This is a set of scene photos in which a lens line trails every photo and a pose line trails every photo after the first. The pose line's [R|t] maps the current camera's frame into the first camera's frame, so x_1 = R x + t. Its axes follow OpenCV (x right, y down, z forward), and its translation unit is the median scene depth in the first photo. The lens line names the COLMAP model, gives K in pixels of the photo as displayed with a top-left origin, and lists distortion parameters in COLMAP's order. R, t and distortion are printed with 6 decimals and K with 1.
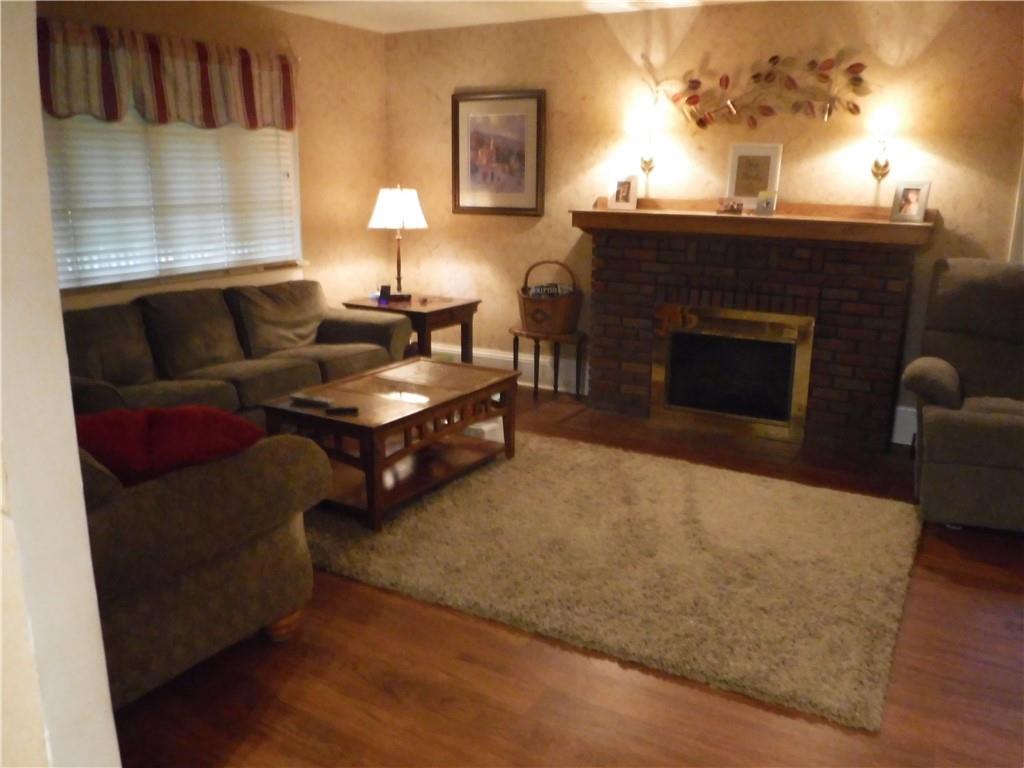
lens RADIAL K [[847.0, 0, 516.3], [0, 847.0, 388.5], [0, 0, 1]] dist [-0.099148, 0.040722]
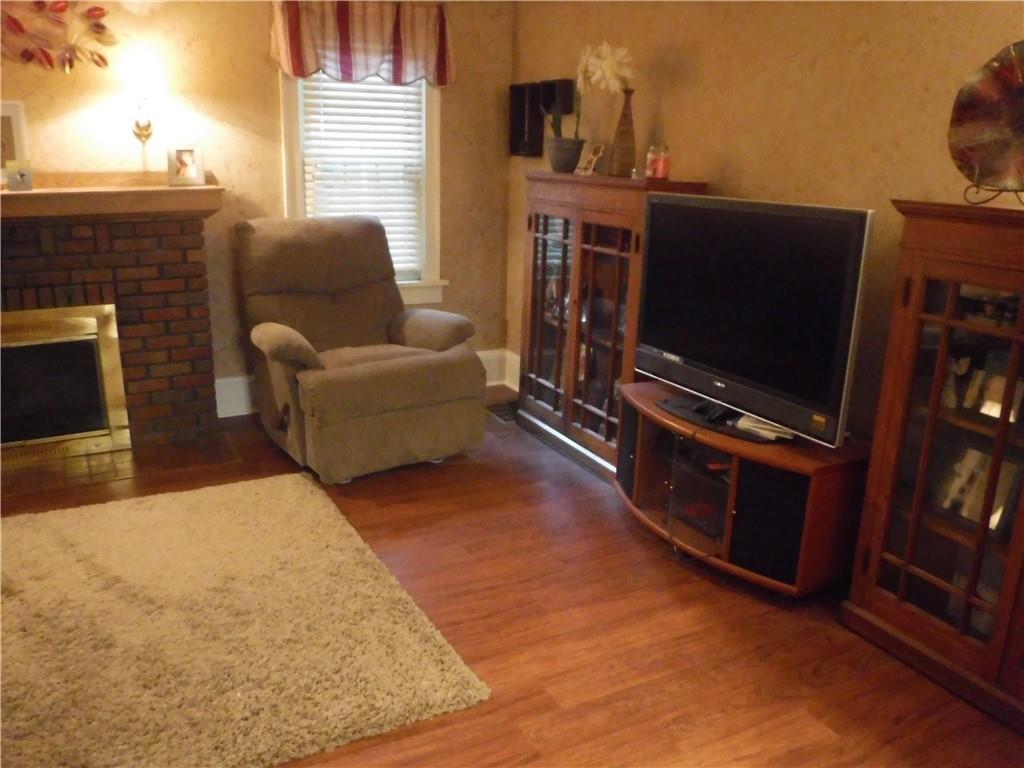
lens RADIAL K [[847.0, 0, 514.5], [0, 847.0, 386.0], [0, 0, 1]] dist [-0.099148, 0.040722]
pose [[0.525235, -0.238279, 0.816916, -0.153614], [0.200287, 0.967643, 0.153468, -0.053968], [-0.827051, 0.083011, 0.555964, 0.196137]]
